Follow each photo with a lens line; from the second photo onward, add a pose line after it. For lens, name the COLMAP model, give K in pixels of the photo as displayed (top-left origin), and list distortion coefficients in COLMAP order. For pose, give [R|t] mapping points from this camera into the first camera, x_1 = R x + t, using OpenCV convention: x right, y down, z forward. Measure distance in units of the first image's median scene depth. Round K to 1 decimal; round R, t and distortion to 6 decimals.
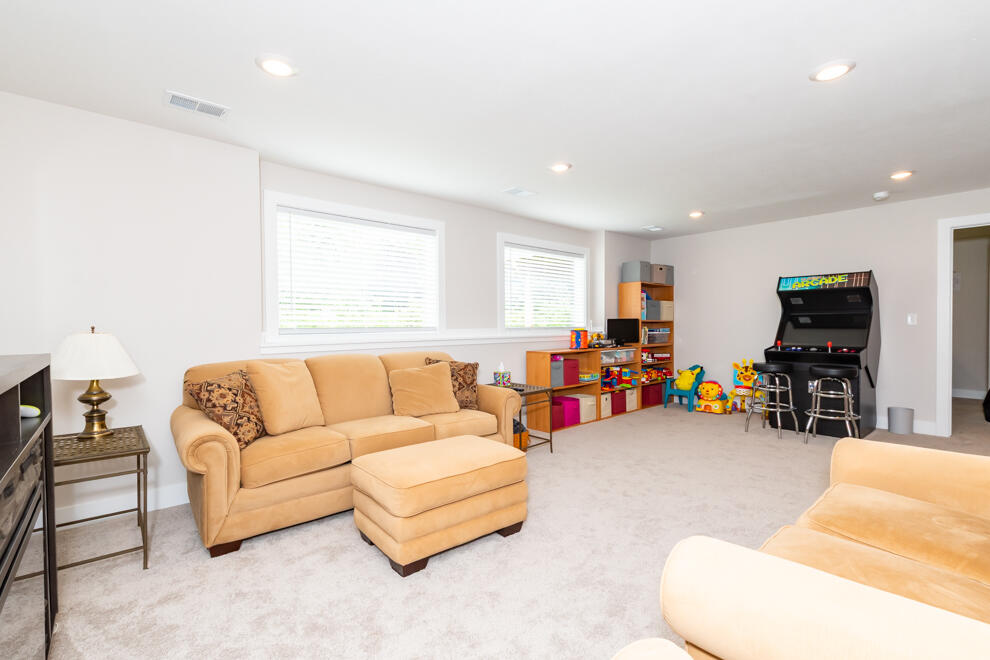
lens RADIAL K [[450.9, 0, 495.0], [0, 450.9, 330.0], [0, 0, 1]] dist [0.000528, 0.000014]
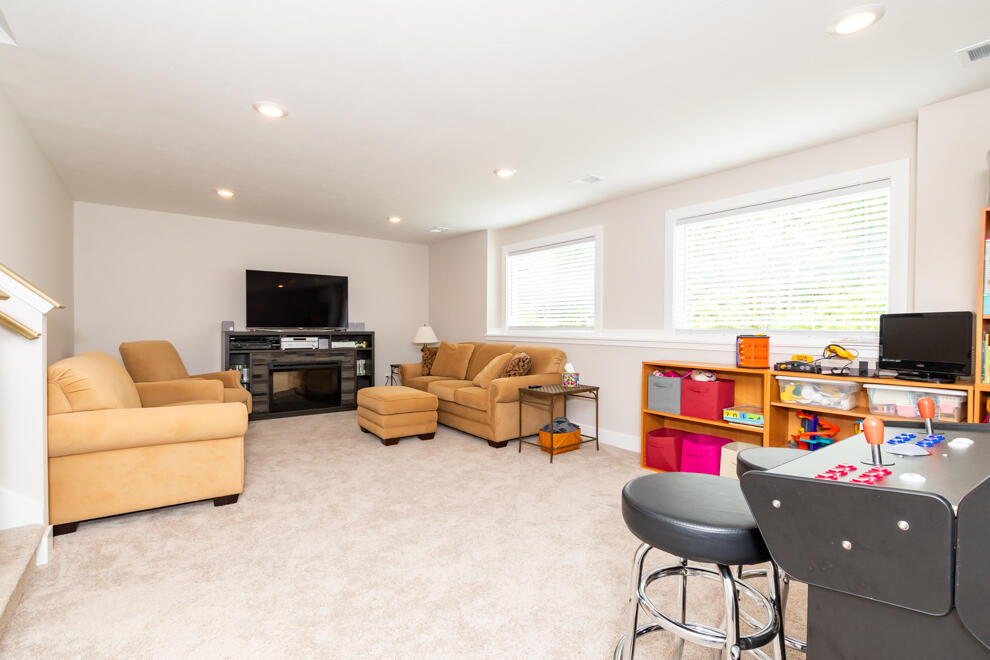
lens RADIAL K [[459.4, 0, 495.0], [0, 459.4, 330.0], [0, 0, 1]] dist [-0.000313, -0.000016]
pose [[-0.062739, 0.015377, -0.997911, 1.012601], [-0.013670, 0.999774, 0.016265, -0.013761], [0.997936, 0.014662, -0.062515, 0.881093]]
